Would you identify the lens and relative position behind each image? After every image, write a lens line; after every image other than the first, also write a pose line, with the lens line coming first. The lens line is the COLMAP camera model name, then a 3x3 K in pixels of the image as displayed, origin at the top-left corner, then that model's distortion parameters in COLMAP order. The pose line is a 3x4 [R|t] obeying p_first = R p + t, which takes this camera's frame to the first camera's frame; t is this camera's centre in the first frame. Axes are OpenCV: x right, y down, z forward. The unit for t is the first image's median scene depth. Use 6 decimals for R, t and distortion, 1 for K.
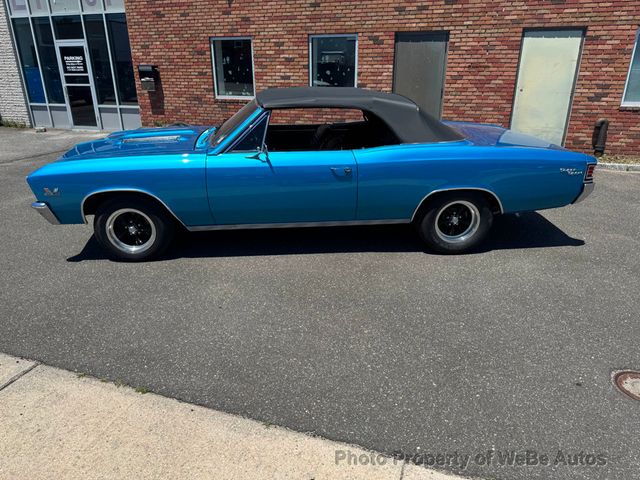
lens RADIAL K [[443.4, 0, 323.0], [0, 443.4, 237.4], [0, 0, 1]] dist [0.007688, -0.018611]
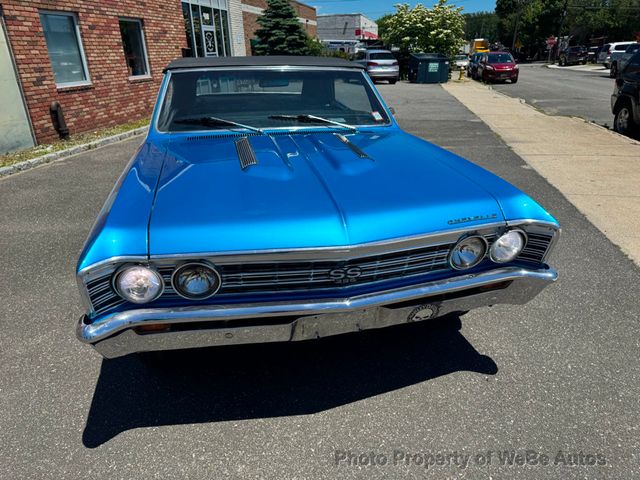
lens RADIAL K [[443.4, 0, 317.4], [0, 443.4, 241.1], [0, 0, 1]] dist [0.007688, -0.018611]
pose [[-0.119749, -0.382309, 0.916242, -0.450035], [0.372527, 0.838148, 0.398412, -0.173153], [-0.920263, 0.389035, 0.042053, 0.507874]]
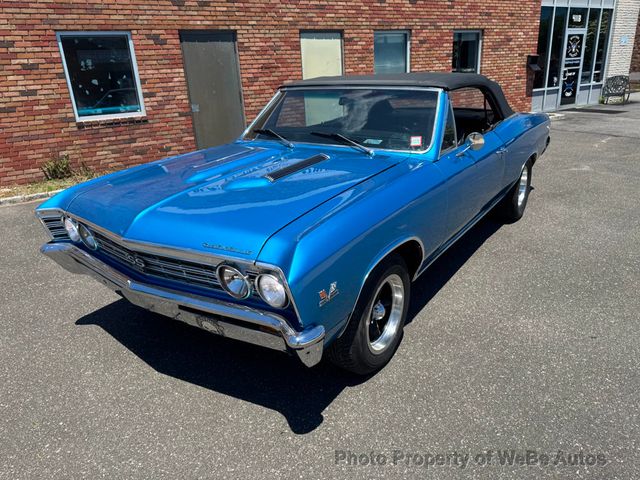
lens RADIAL K [[443.4, 0, 324.2], [0, 443.4, 239.3], [0, 0, 1]] dist [0.007688, -0.018611]
pose [[0.645679, -0.294207, 0.704657, -0.383168], [0.315339, 0.943170, 0.104844, -0.087155], [-0.695457, 0.154510, 0.701759, 0.276561]]
